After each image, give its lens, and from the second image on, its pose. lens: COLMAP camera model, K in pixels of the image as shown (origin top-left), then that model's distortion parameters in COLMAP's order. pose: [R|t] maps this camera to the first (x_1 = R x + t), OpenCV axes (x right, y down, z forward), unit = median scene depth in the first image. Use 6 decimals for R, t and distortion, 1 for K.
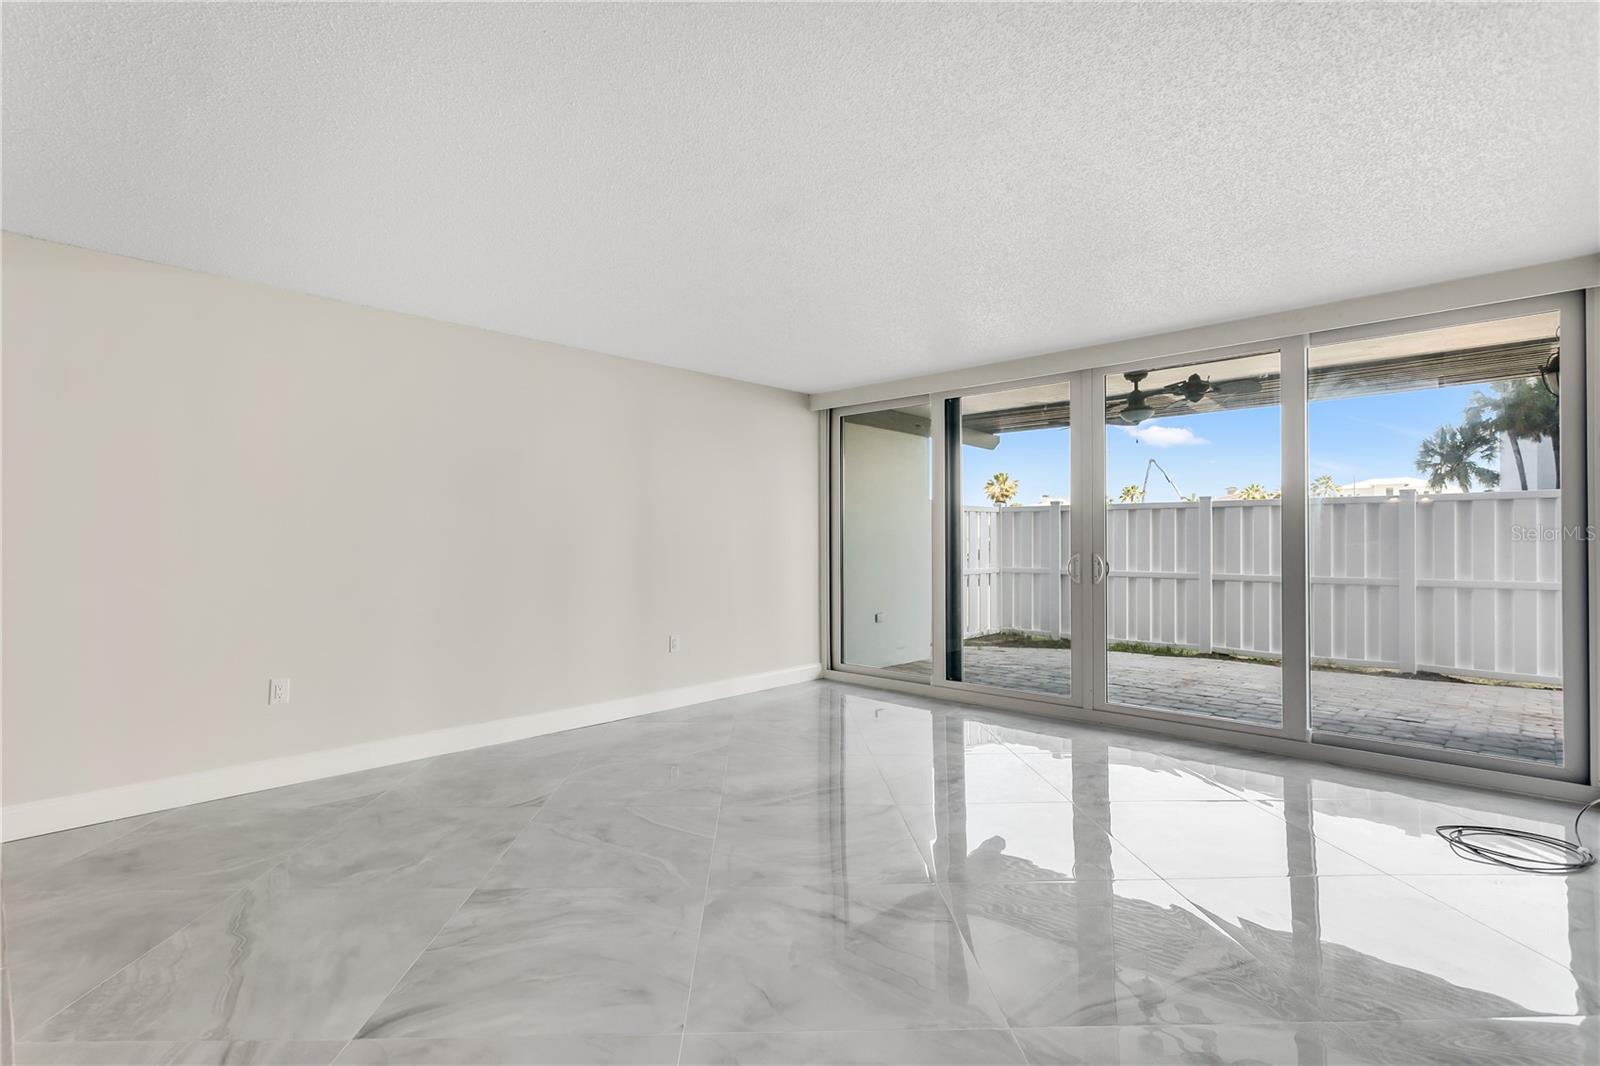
lens RADIAL K [[766.0, 0, 791.4], [0, 766.0, 537.3], [0, 0, 1]] dist [0.002963, 0.000276]
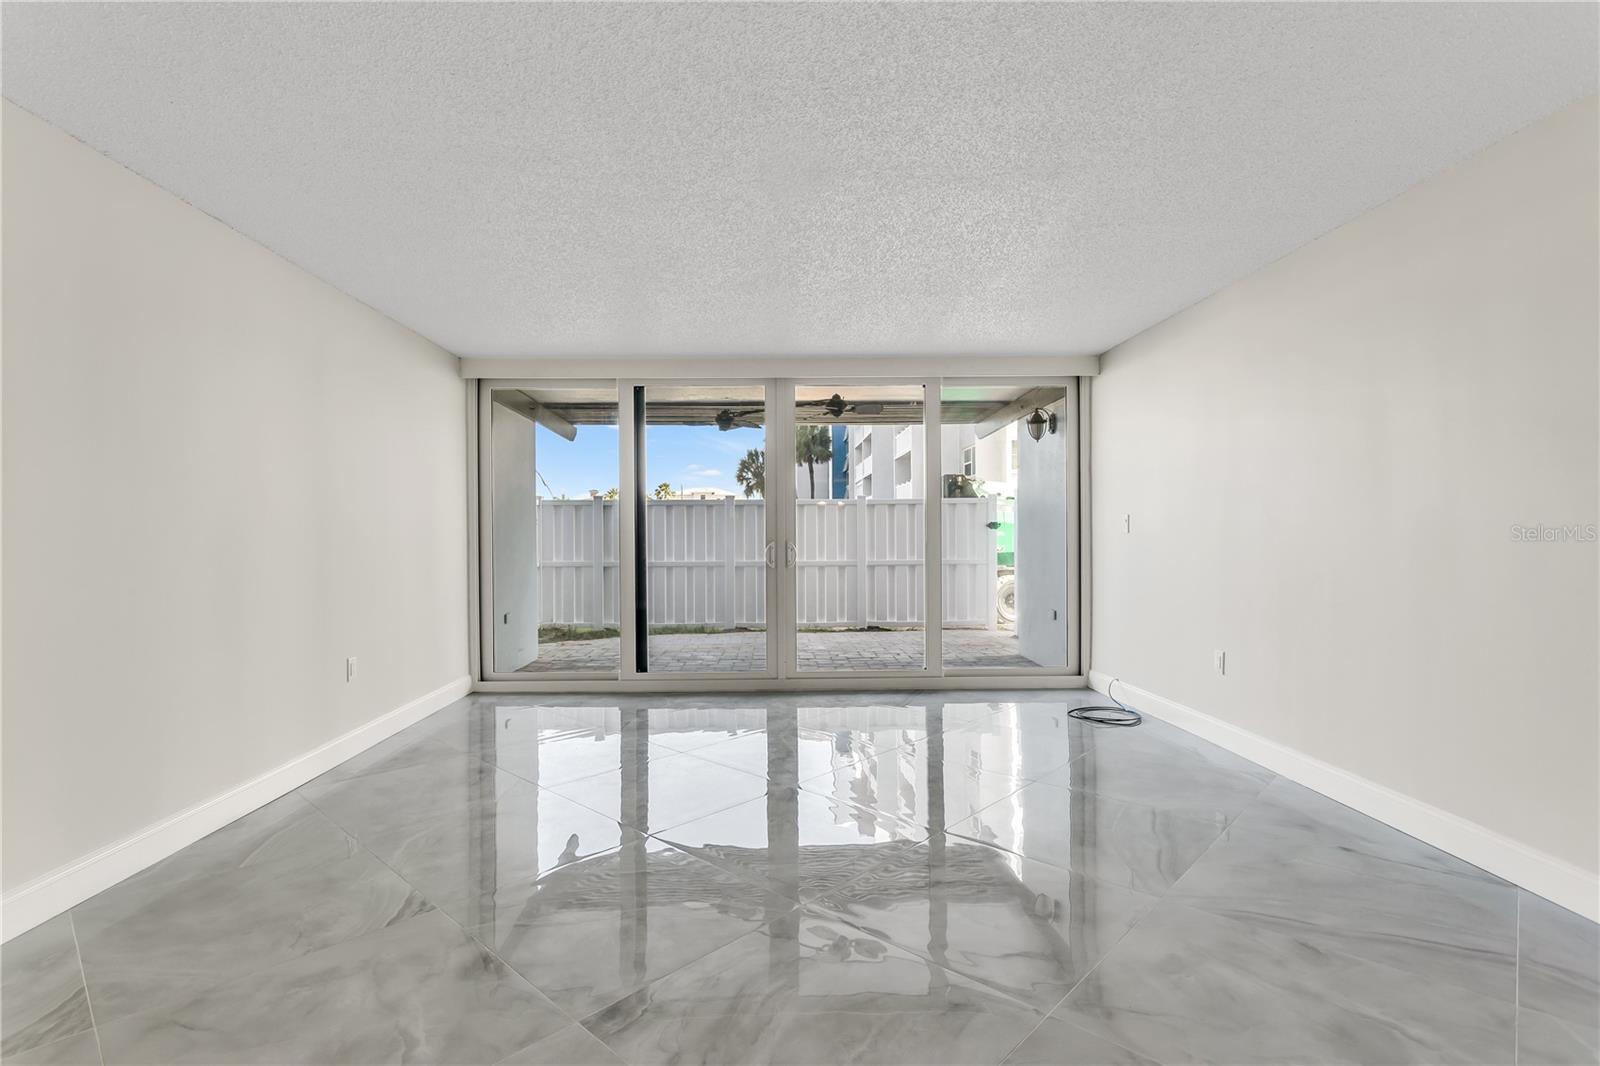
lens RADIAL K [[757.4, 0, 788.2], [0, 757.4, 537.6], [0, 0, 1]] dist [-0.002423, 0.000109]
pose [[0.712803, -0.006373, 0.701335, -0.299205], [0.003557, 0.999979, 0.005472, 0.007523], [-0.701355, -0.001406, 0.712811, 0.151683]]
